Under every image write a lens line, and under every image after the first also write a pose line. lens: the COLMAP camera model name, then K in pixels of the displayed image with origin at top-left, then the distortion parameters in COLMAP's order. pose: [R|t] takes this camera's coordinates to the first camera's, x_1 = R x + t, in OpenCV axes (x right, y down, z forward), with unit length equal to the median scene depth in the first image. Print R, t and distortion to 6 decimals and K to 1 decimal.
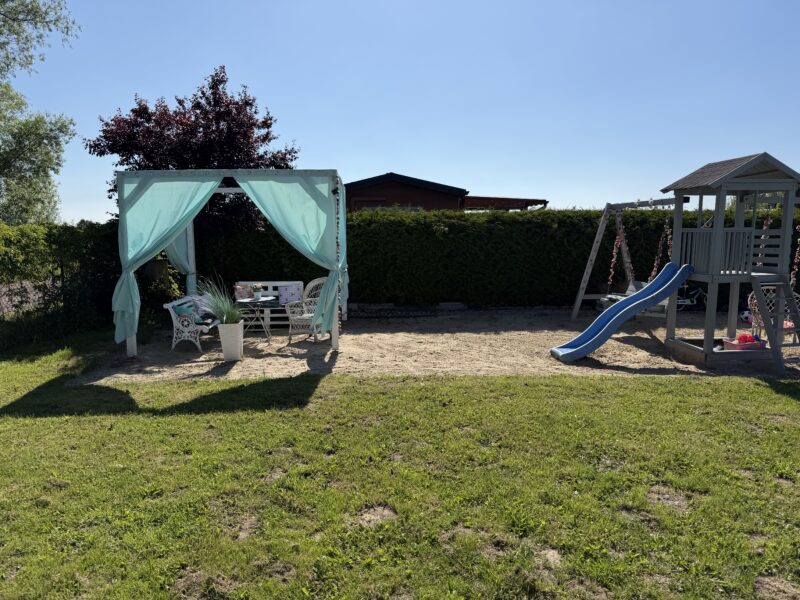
lens RADIAL K [[566.4, 0, 401.5], [0, 566.4, 306.6], [0, 0, 1]] dist [0.075039, -0.106346]
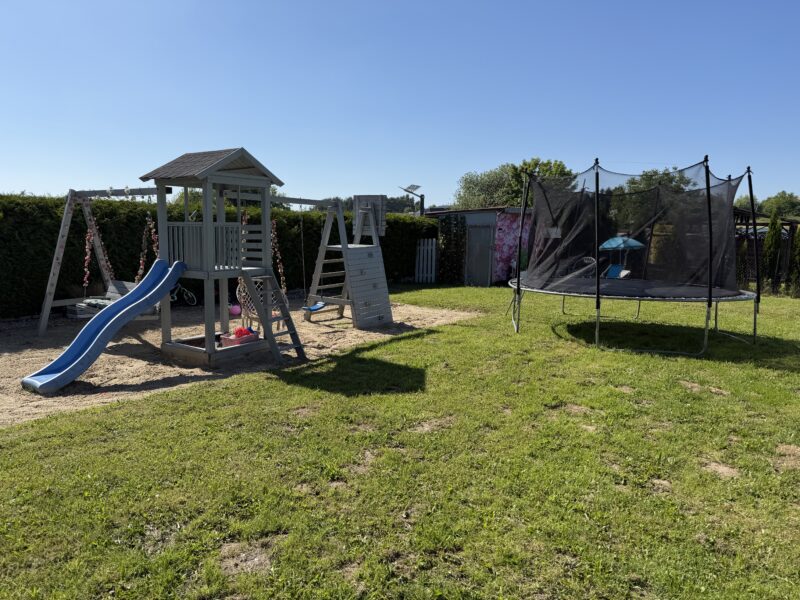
lens RADIAL K [[566.4, 0, 401.5], [0, 566.4, 306.6], [0, 0, 1]] dist [0.075039, -0.106346]
pose [[0.632933, -0.093975, 0.768482, 0.009566], [0.086034, 0.994995, 0.050816, -0.015838], [-0.769411, 0.033952, 0.637851, 0.134394]]
